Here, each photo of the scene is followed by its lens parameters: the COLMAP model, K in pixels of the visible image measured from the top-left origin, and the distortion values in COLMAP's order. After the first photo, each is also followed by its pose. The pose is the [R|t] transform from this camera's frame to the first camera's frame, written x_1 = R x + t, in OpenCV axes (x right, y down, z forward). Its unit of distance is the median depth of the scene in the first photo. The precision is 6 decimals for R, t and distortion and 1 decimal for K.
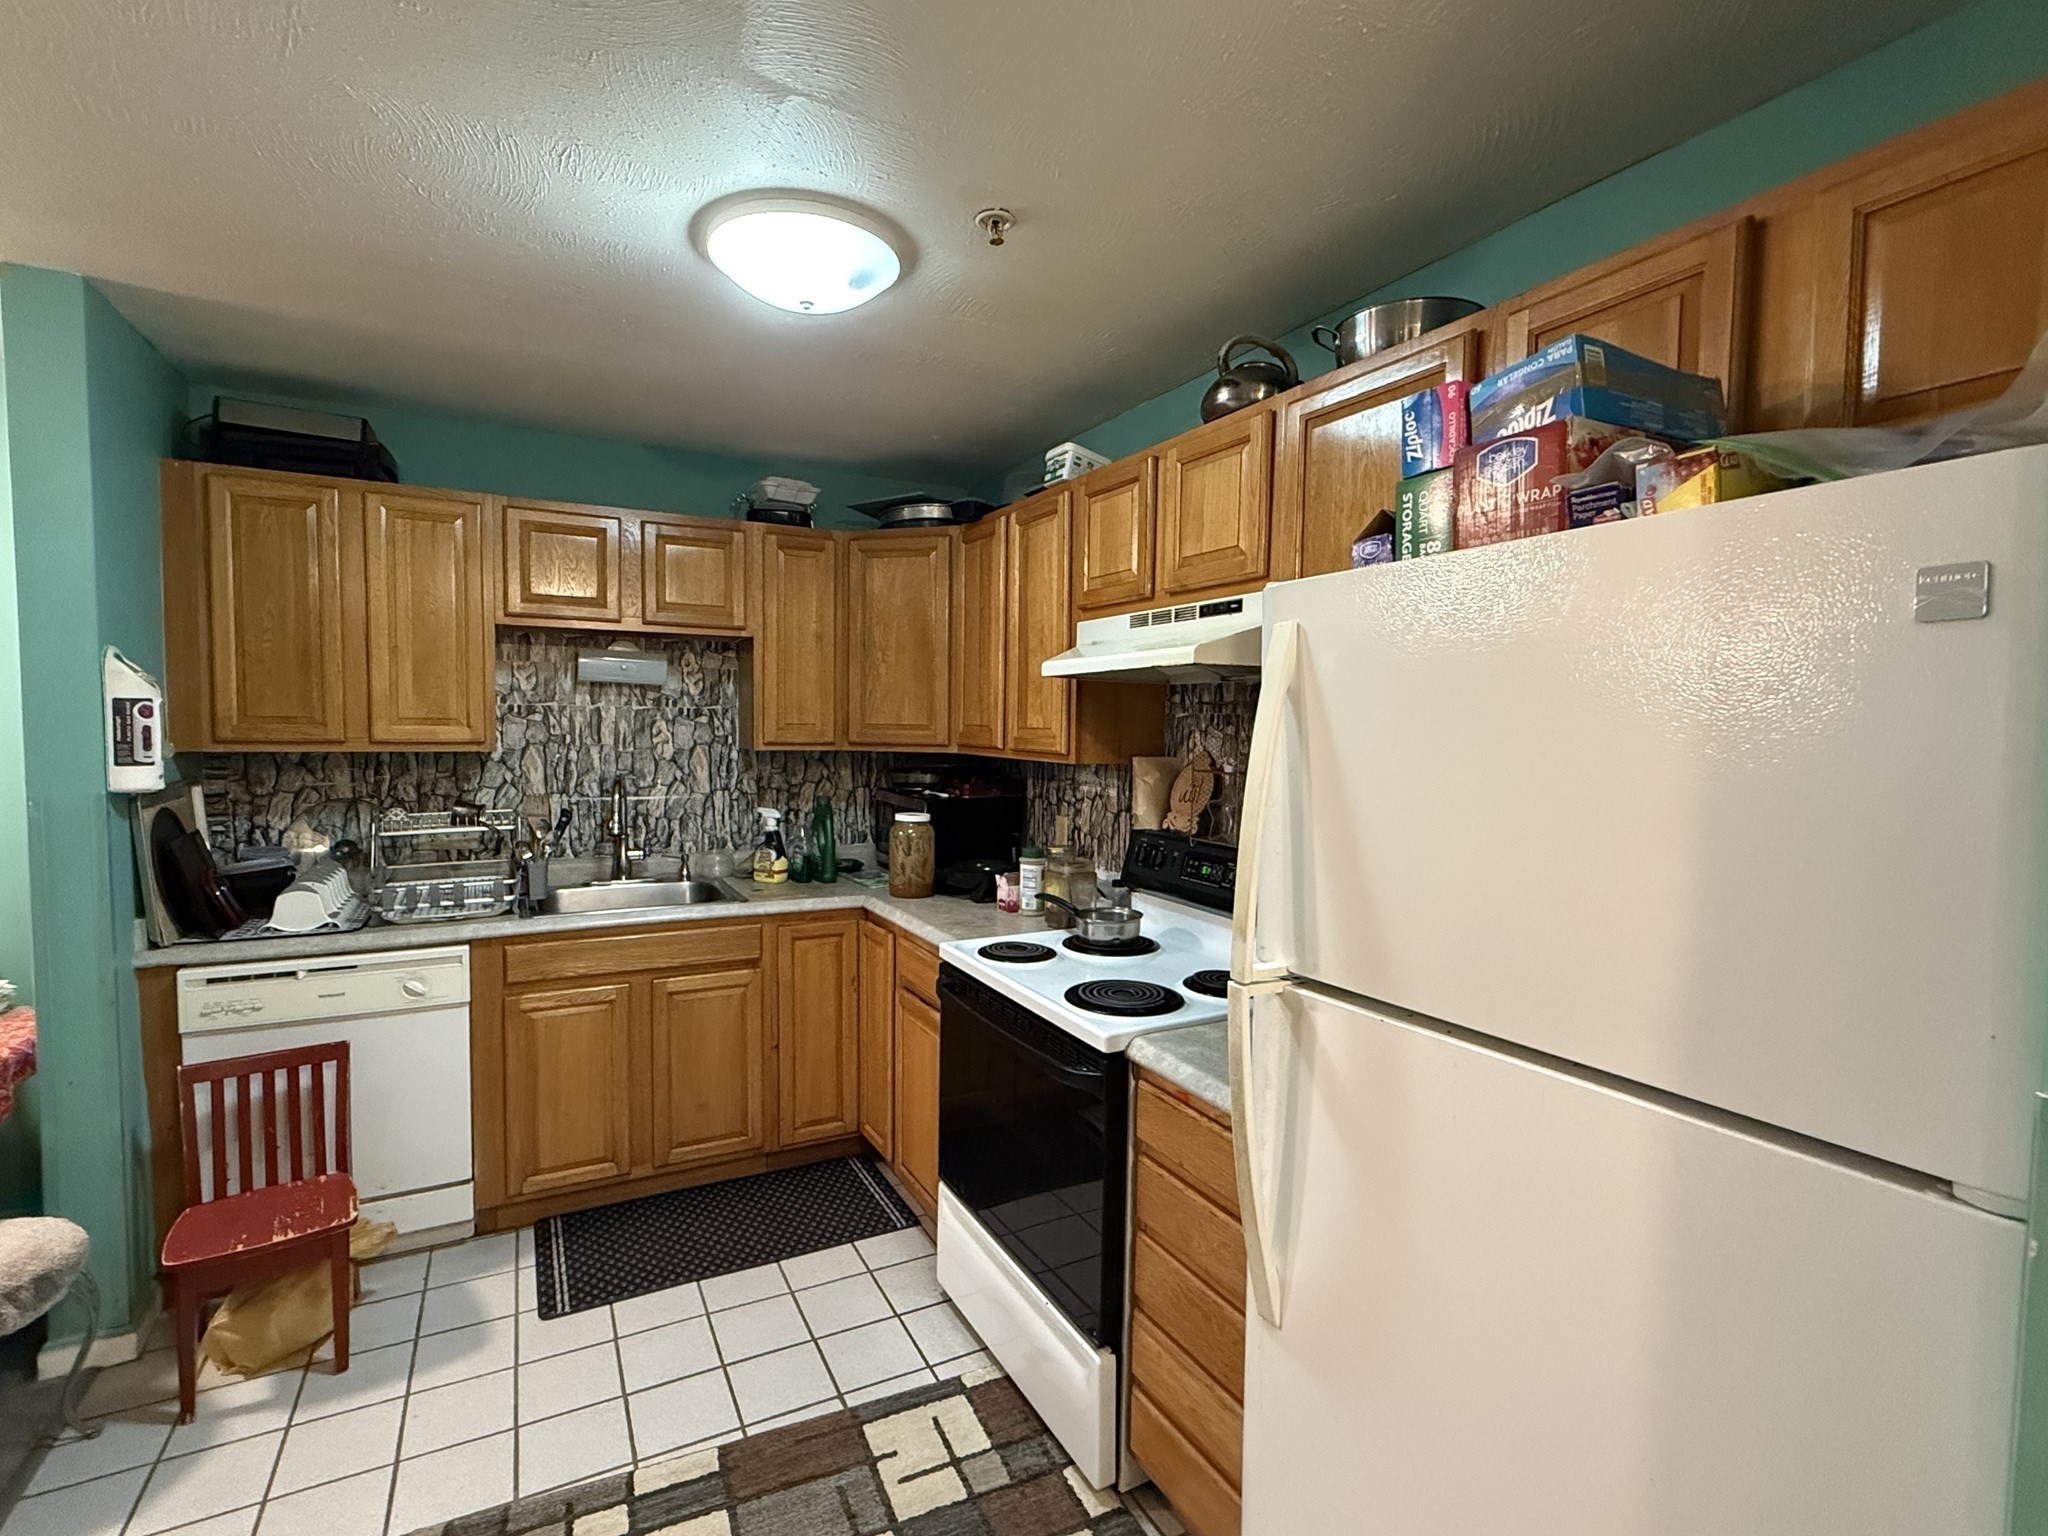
lens RADIAL K [[966.1, 0, 1018.3], [0, 966.1, 769.7], [0, 0, 1]] dist [0.000870, -0.000328]
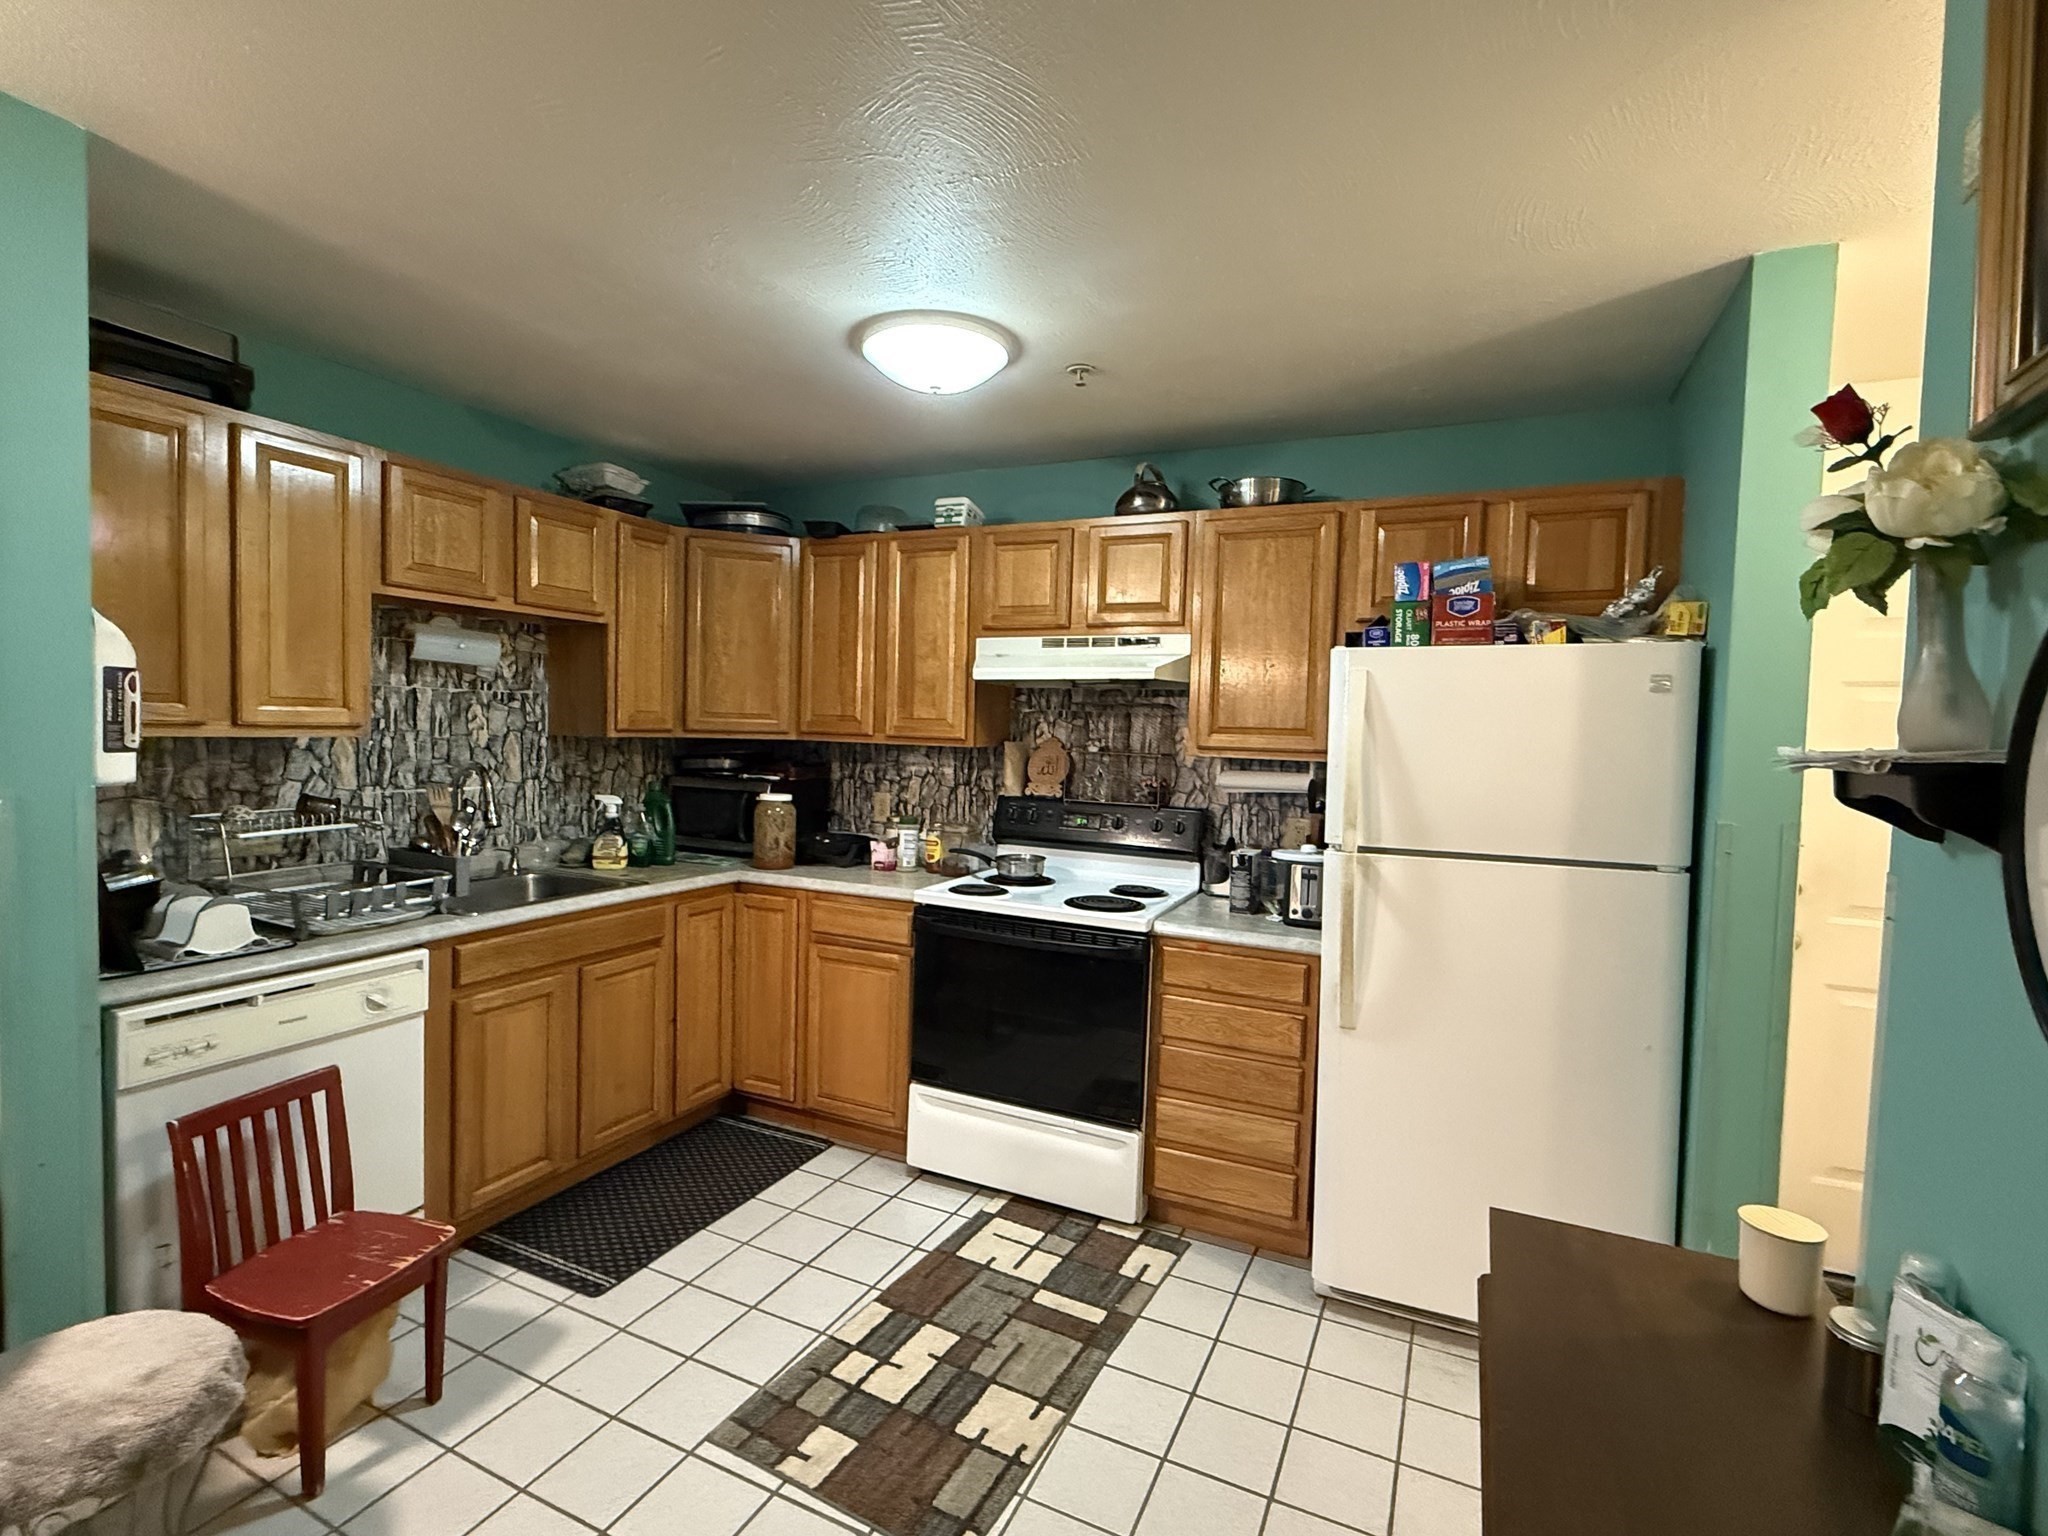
lens RADIAL K [[966.1, 0, 1025.1], [0, 966.1, 765.6], [0, 0, 1]] dist [0.000870, -0.000328]
pose [[0.795328, -0.016074, 0.605967, -0.667434], [0.013896, 0.999869, 0.008284, 0.008963], [-0.606021, 0.001831, 0.795447, -0.071691]]
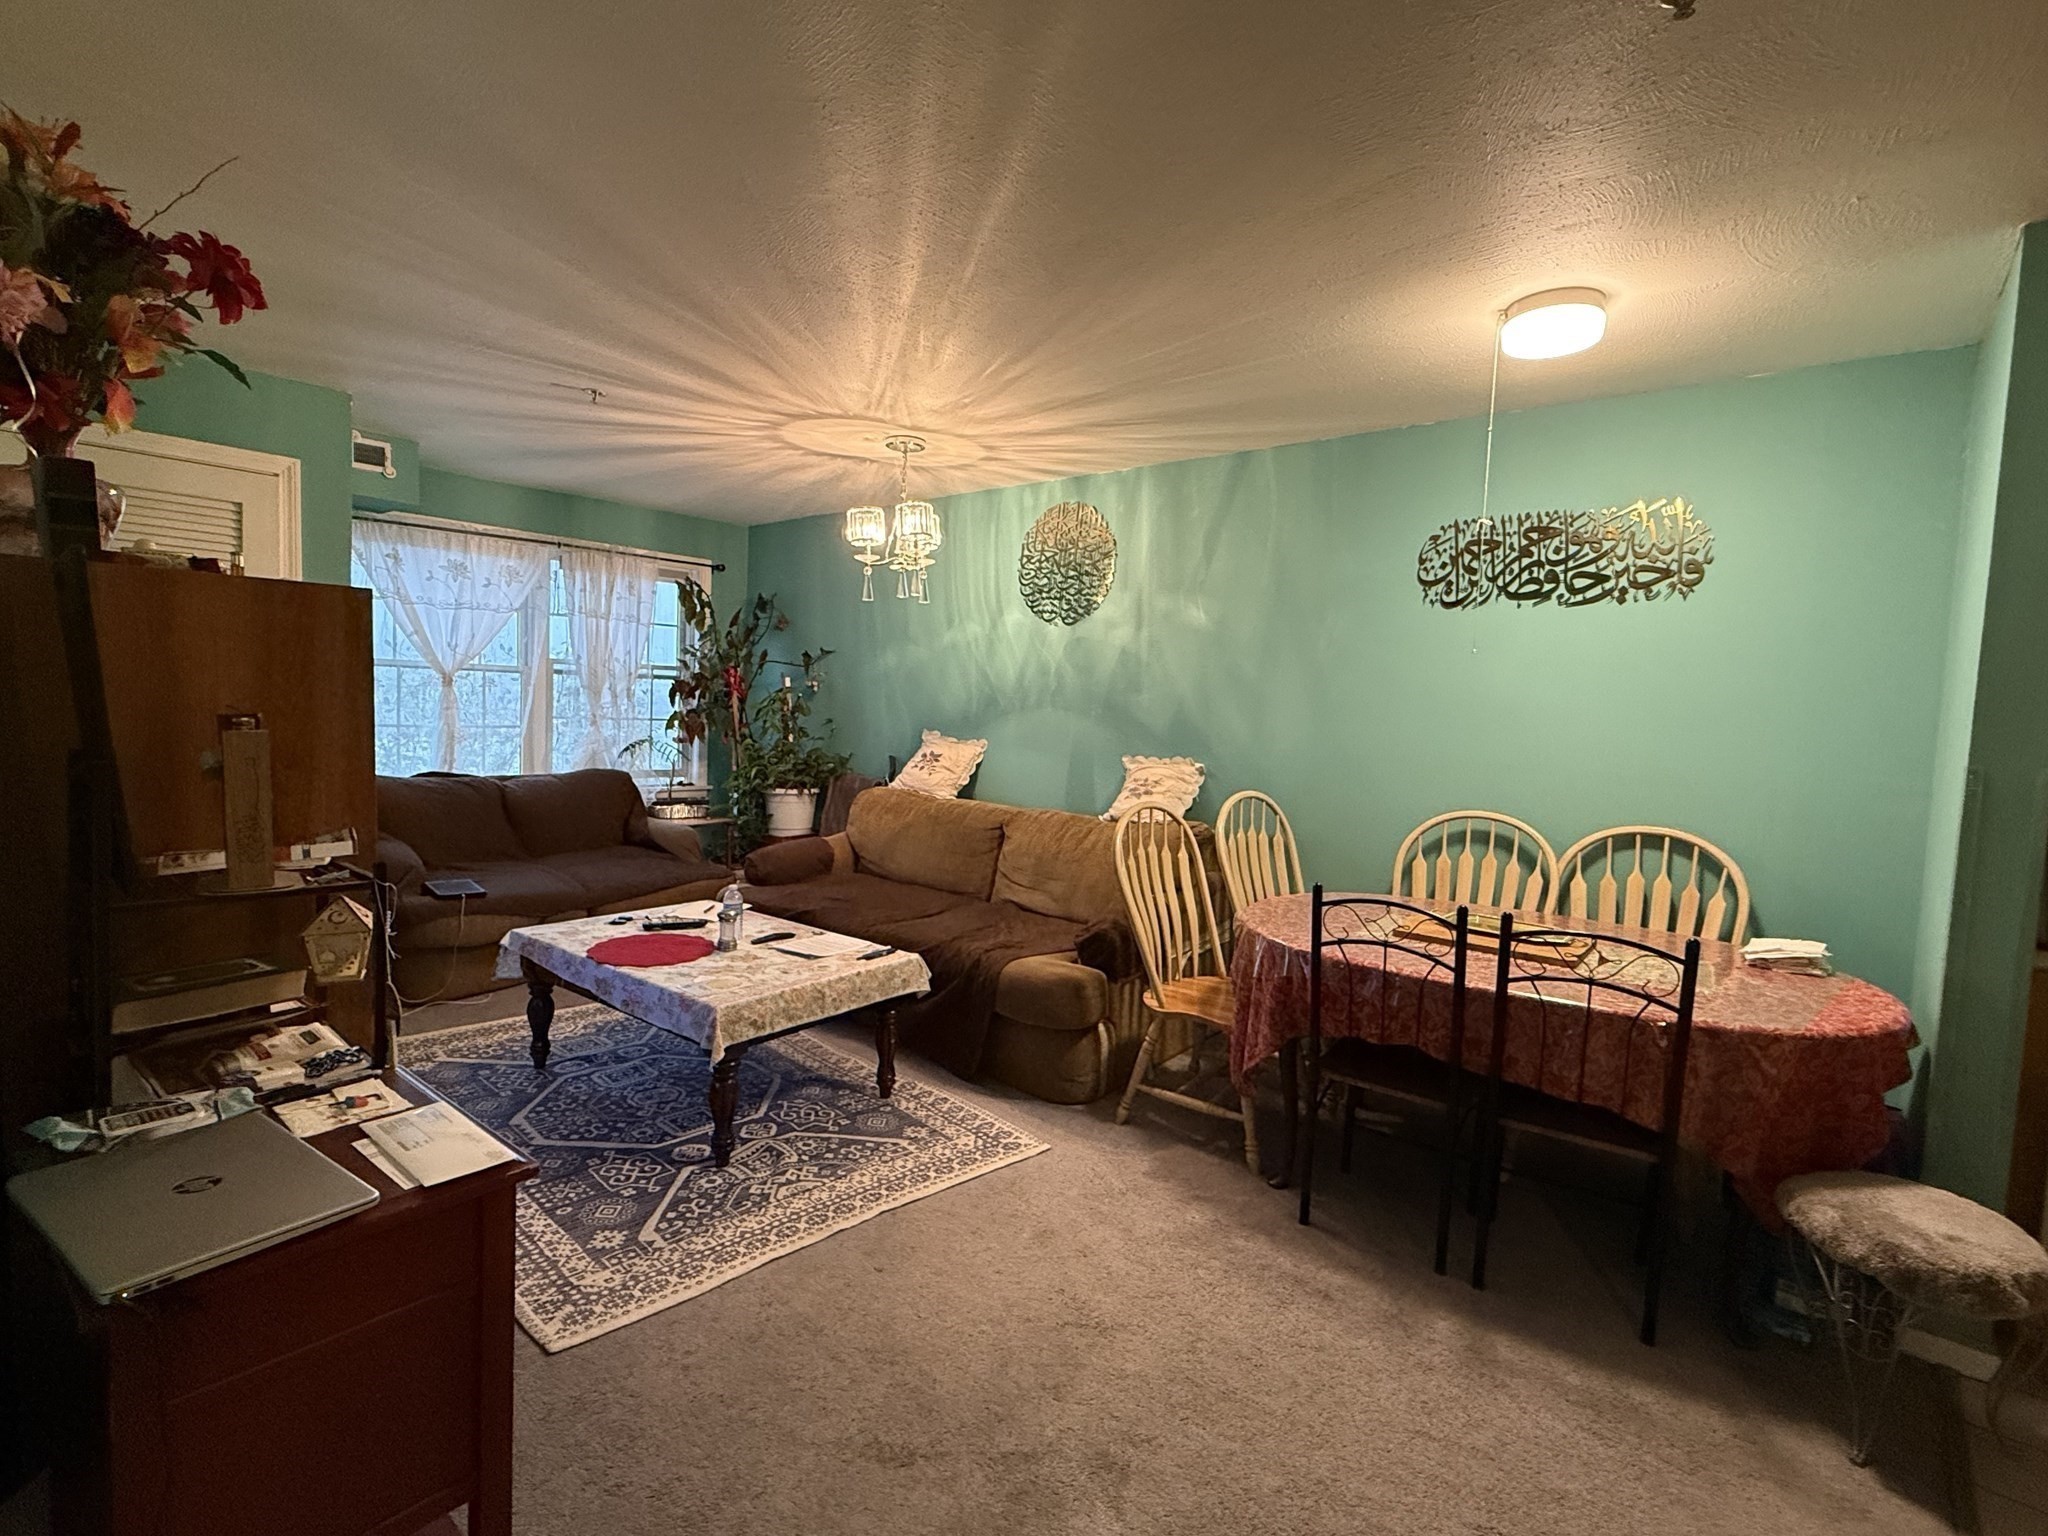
lens RADIAL K [[966.1, 0, 1024.4], [0, 966.1, 768.4], [0, 0, 1]] dist [0.000870, -0.000328]
pose [[0.376876, 0.069110, -0.923682, -0.378911], [-0.088761, 0.995318, 0.038254, 0.058612], [0.922001, 0.067570, 0.381246, -0.210447]]
